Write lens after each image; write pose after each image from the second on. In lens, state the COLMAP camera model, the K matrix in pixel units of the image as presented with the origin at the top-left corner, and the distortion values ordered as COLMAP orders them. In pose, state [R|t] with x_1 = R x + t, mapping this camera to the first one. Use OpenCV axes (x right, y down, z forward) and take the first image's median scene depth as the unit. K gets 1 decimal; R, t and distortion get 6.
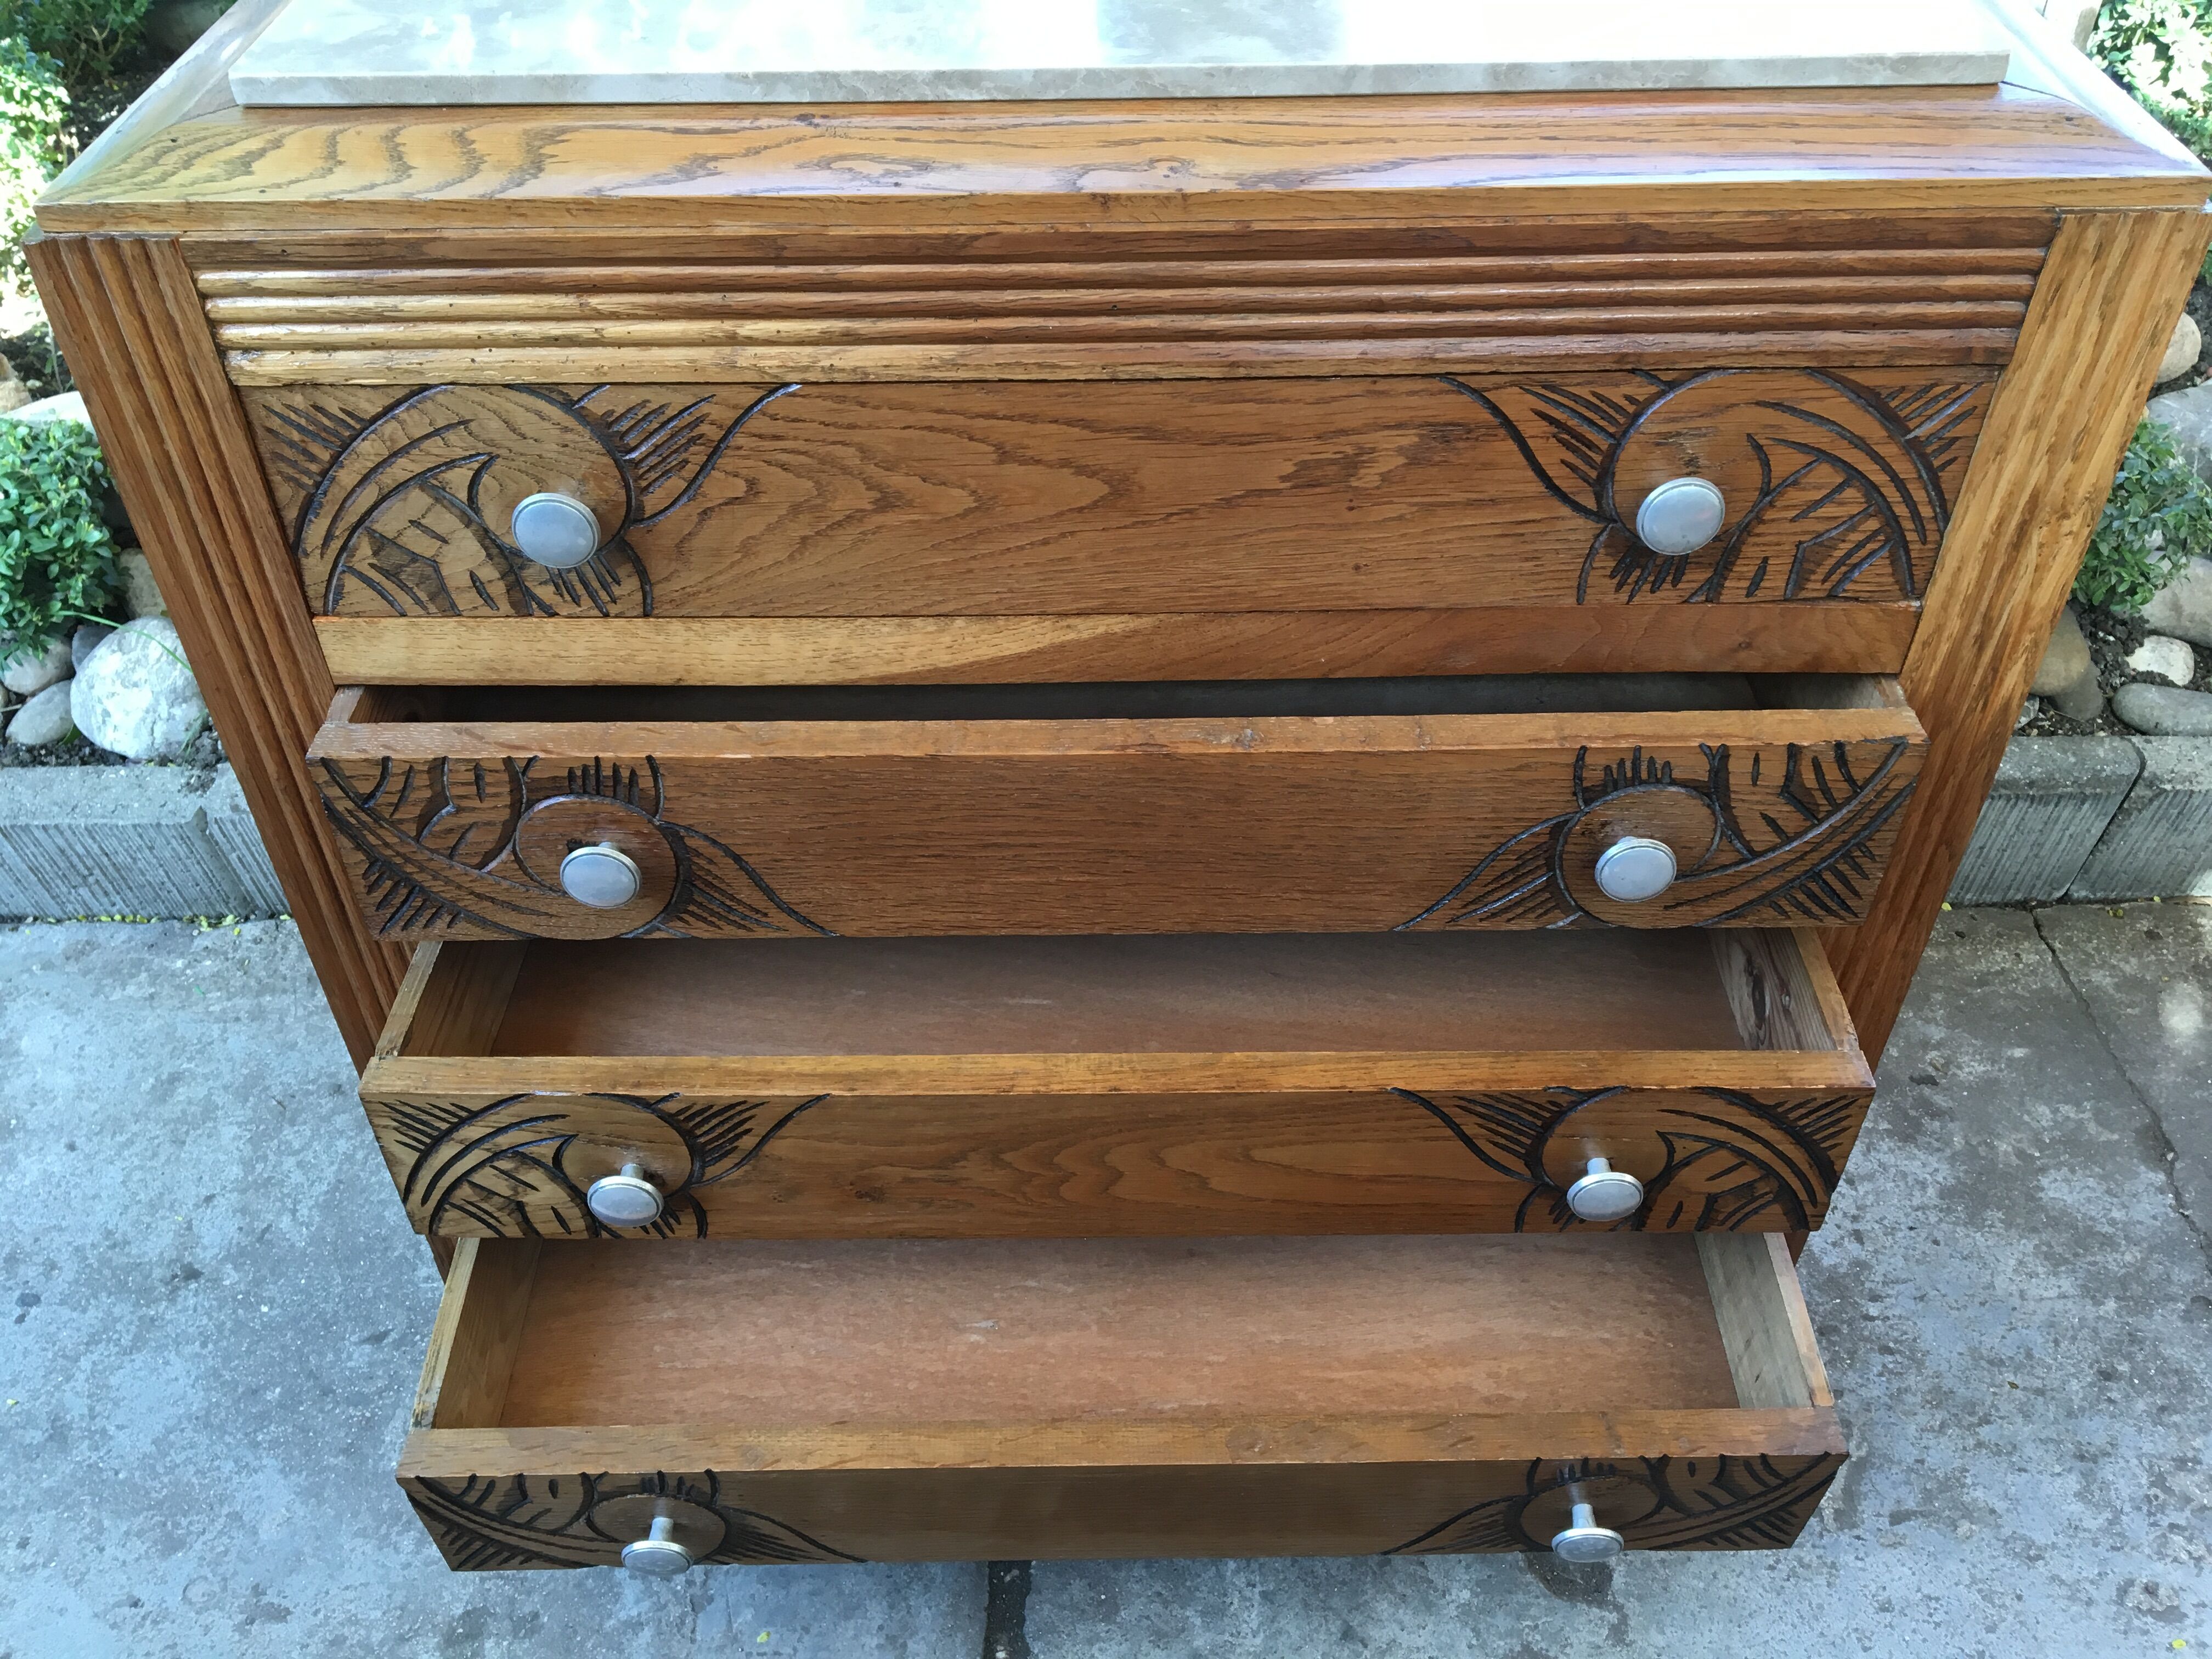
lens RADIAL K [[1874.1, 0, 1100.5], [0, 1874.1, 847.6], [0, 0, 1]] dist [0.075658, -0.108836]
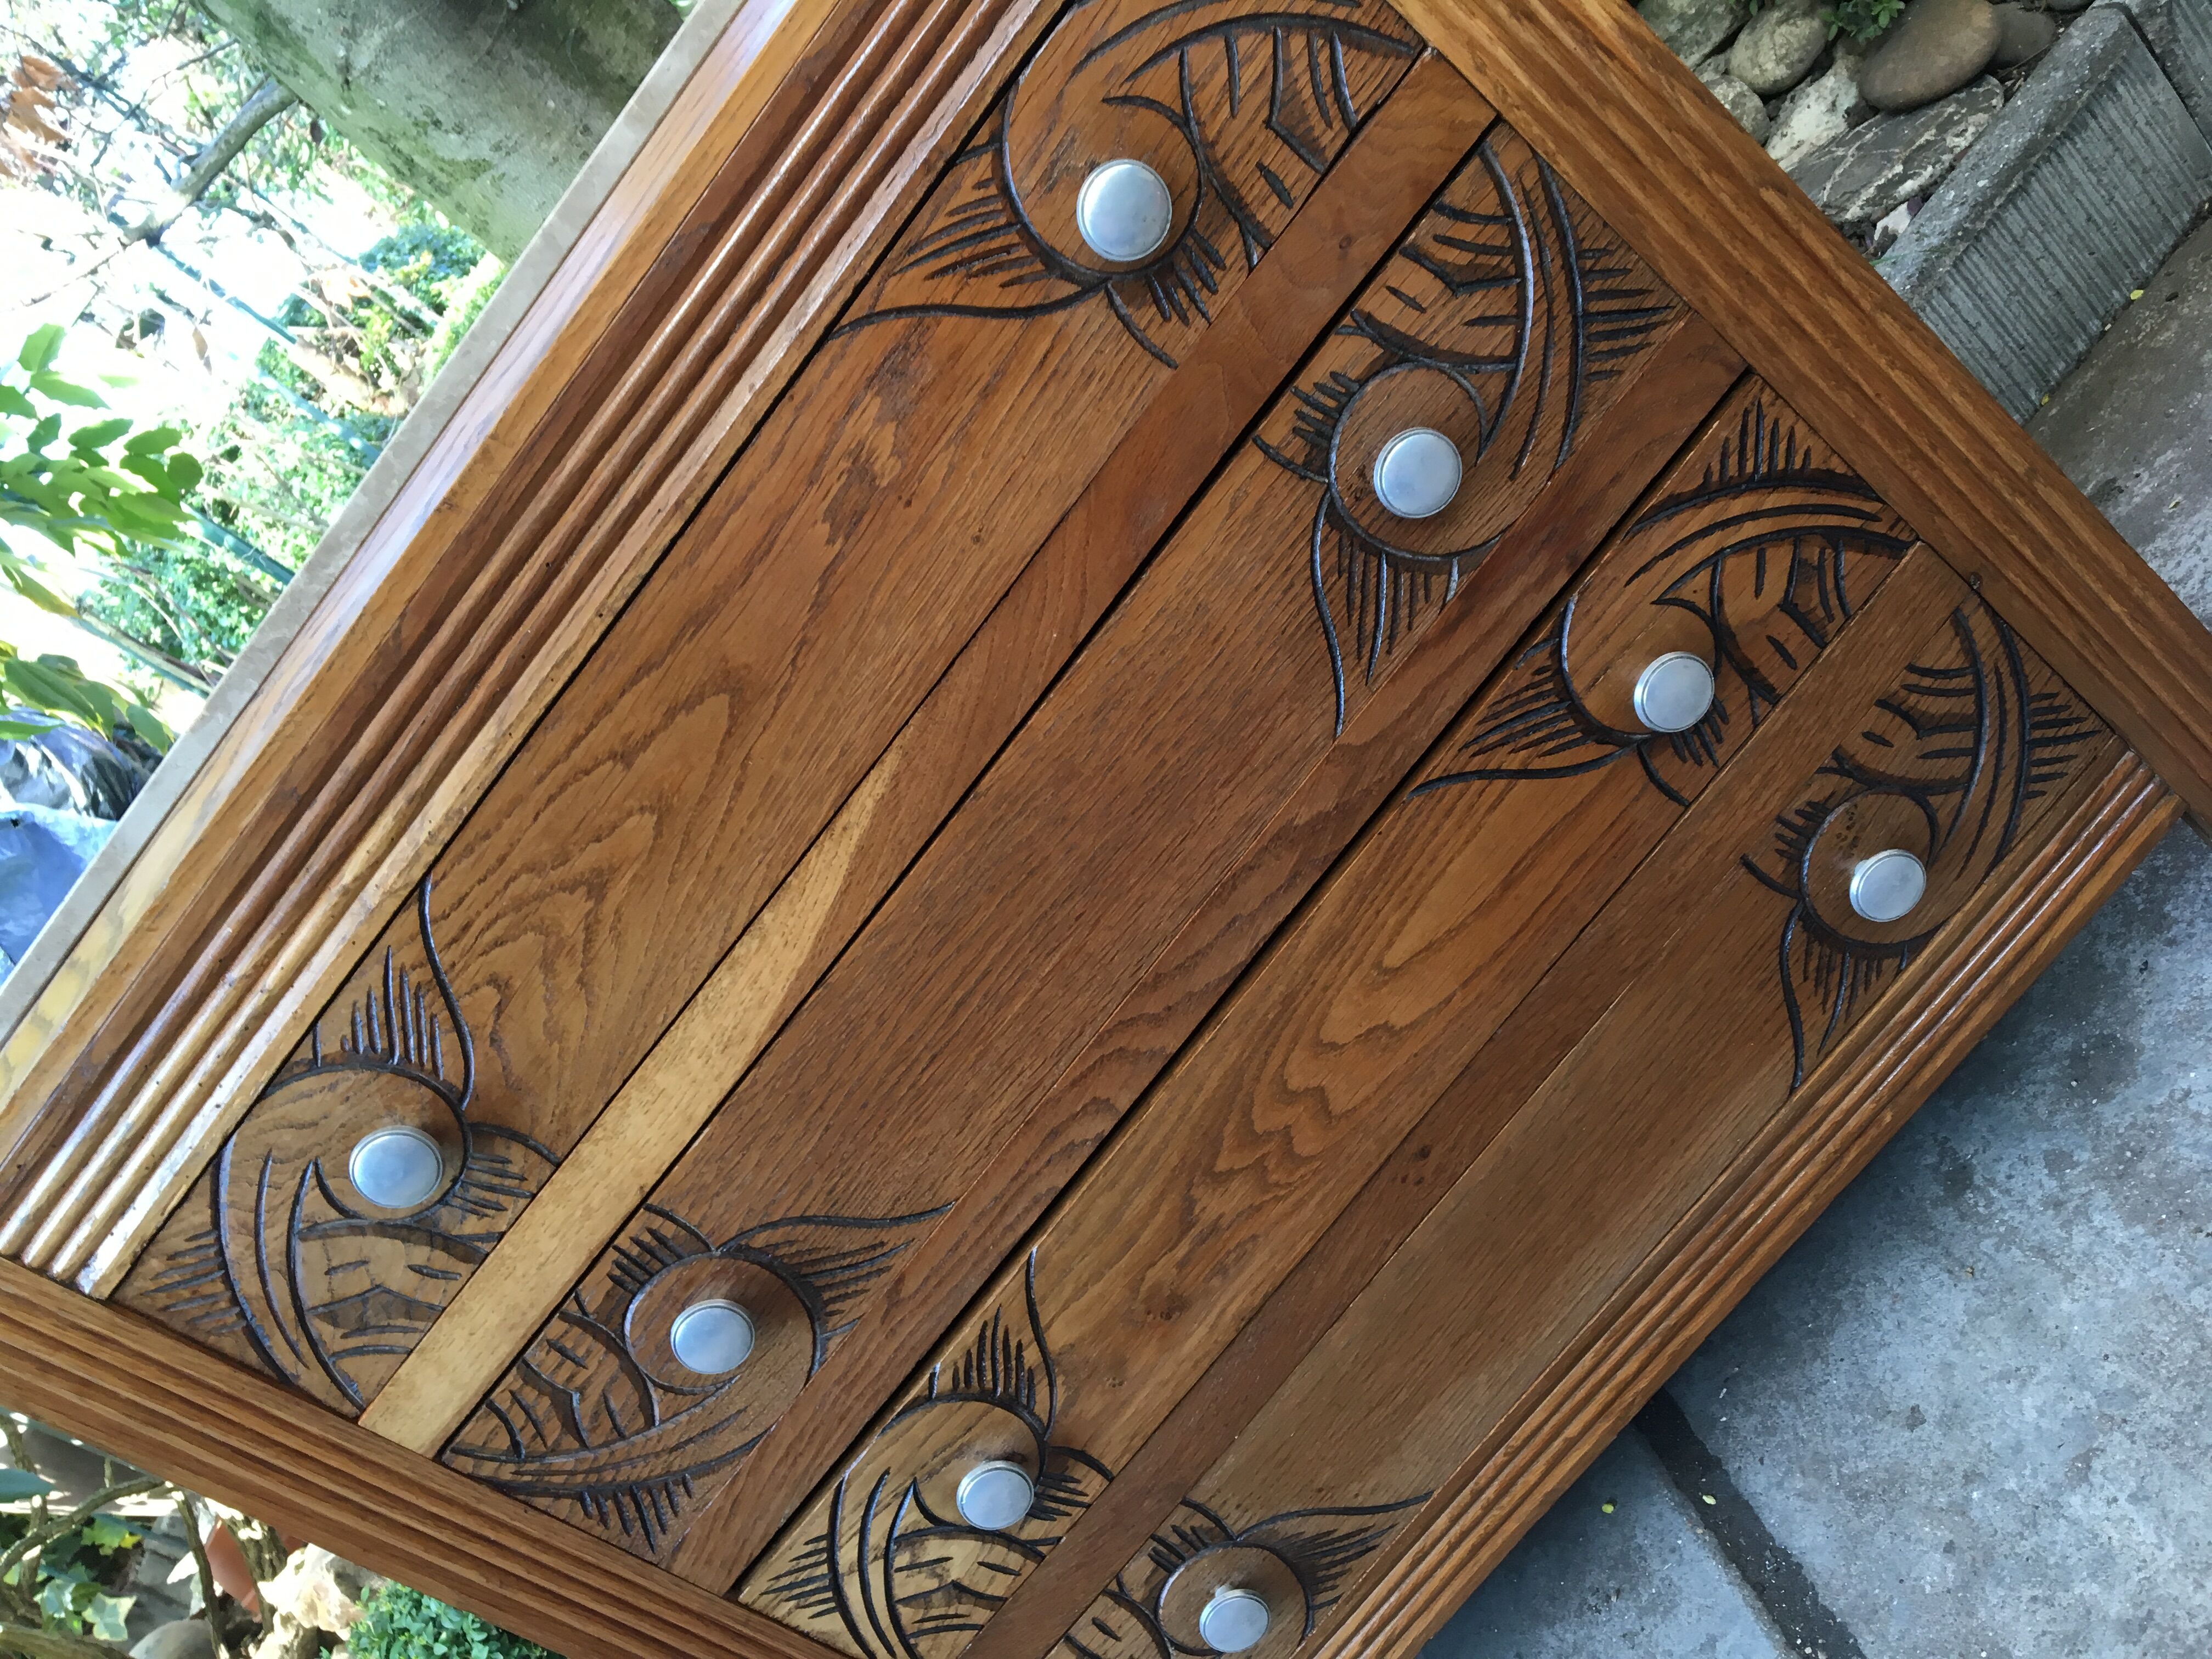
lens RADIAL K [[1874.1, 0, 1105.3], [0, 1874.1, 832.6], [0, 0, 1]] dist [0.075658, -0.108836]
pose [[0.628849, -0.765057, -0.138698, 0.198492], [0.695854, 0.633352, -0.338604, 0.296112], [0.346895, 0.116417, 0.930651, 0.207425]]
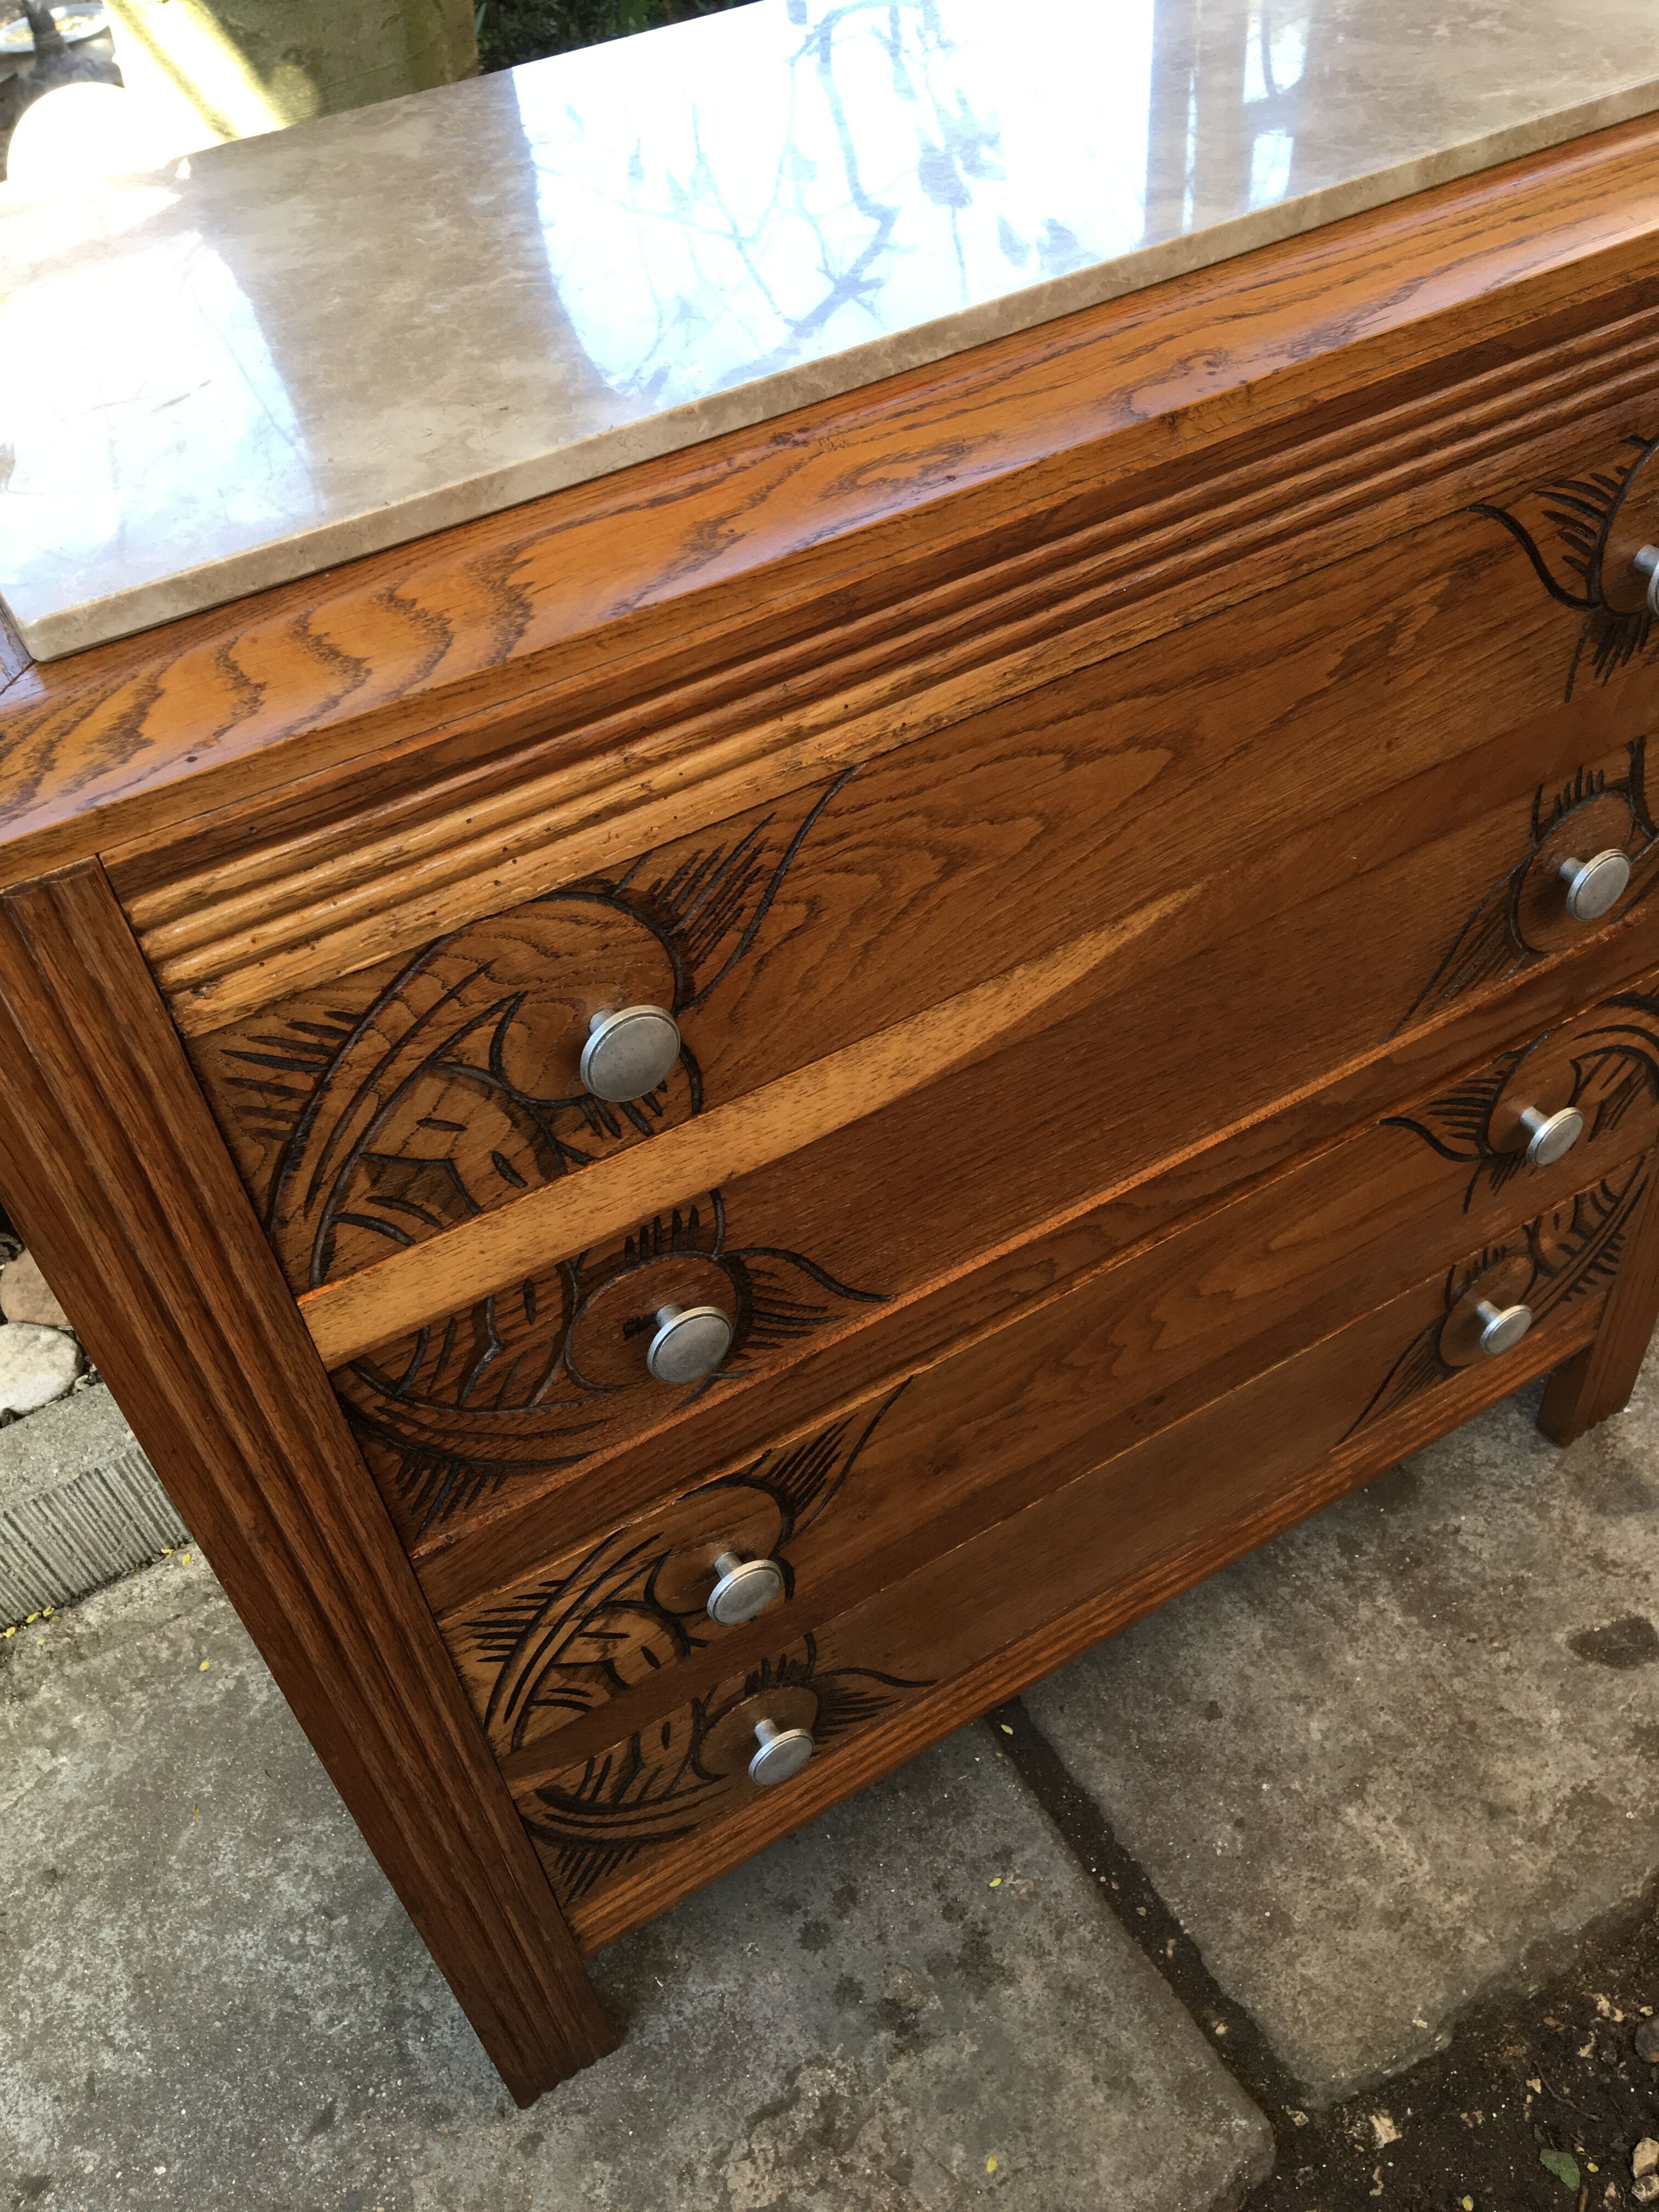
lens RADIAL K [[1874.1, 0, 837.5], [0, 1874.1, 1120.2], [0, 0, 1]] dist [0.075658, -0.108836]
pose [[0.856998, -0.404047, 0.319845, -0.464983], [0.400958, 0.912713, 0.078659, -0.166931], [-0.323709, 0.060834, 0.944199, 0.249938]]
